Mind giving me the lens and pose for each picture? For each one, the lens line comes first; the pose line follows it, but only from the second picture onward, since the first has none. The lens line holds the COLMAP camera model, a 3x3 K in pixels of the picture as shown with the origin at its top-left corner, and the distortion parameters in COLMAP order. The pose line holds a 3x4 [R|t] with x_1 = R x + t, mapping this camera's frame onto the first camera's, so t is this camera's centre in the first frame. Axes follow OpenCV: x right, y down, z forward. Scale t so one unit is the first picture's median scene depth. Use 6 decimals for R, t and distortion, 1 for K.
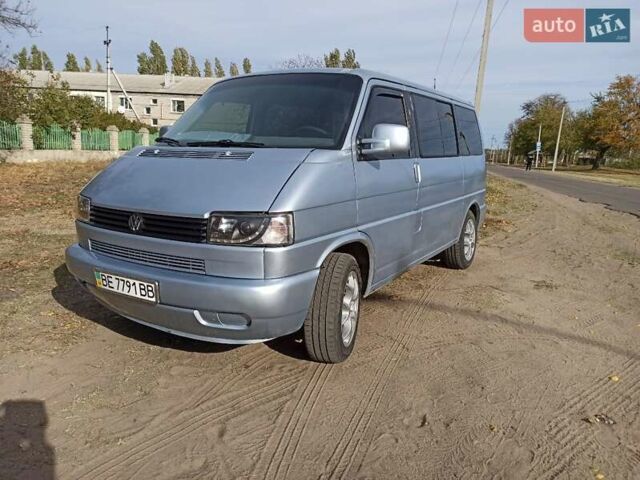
lens RADIAL K [[484.1, 0, 320.0], [0, 484.1, 240.0], [0, 0, 1]] dist [0.032144, 0.000117]
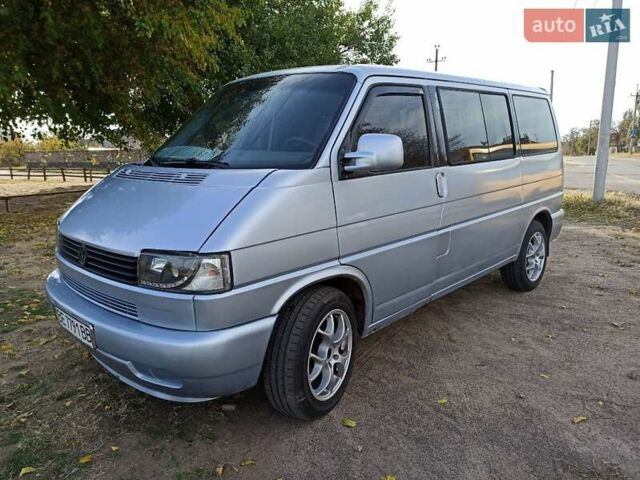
lens RADIAL K [[484.1, 0, 320.0], [0, 484.1, 240.0], [0, 0, 1]] dist [0.032144, 0.000117]
pose [[0.976551, 0.009668, -0.215071, 0.246186], [-0.004565, 0.999696, 0.024210, -0.088882], [0.215240, -0.022661, 0.976298, 0.204163]]
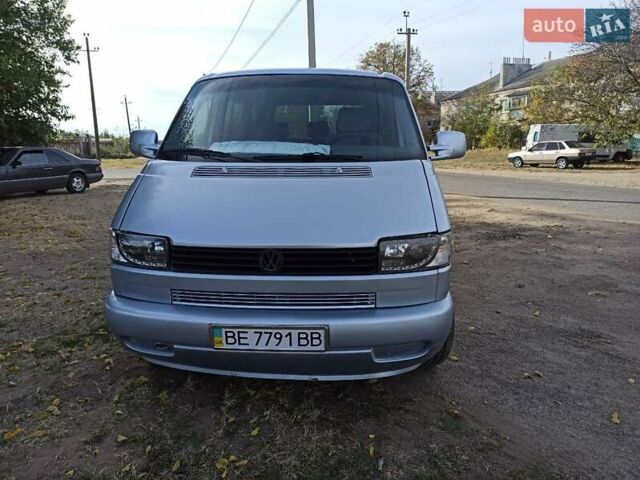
lens RADIAL K [[465.9, 0, 320.0], [0, 465.9, 240.0], [0, 0, 1]] dist [0.066603, -0.001893]
pose [[0.876758, -0.130481, 0.462894, -0.662720], [0.107923, 0.991325, 0.075022, -0.121571], [-0.468667, -0.015820, 0.883233, 0.257106]]
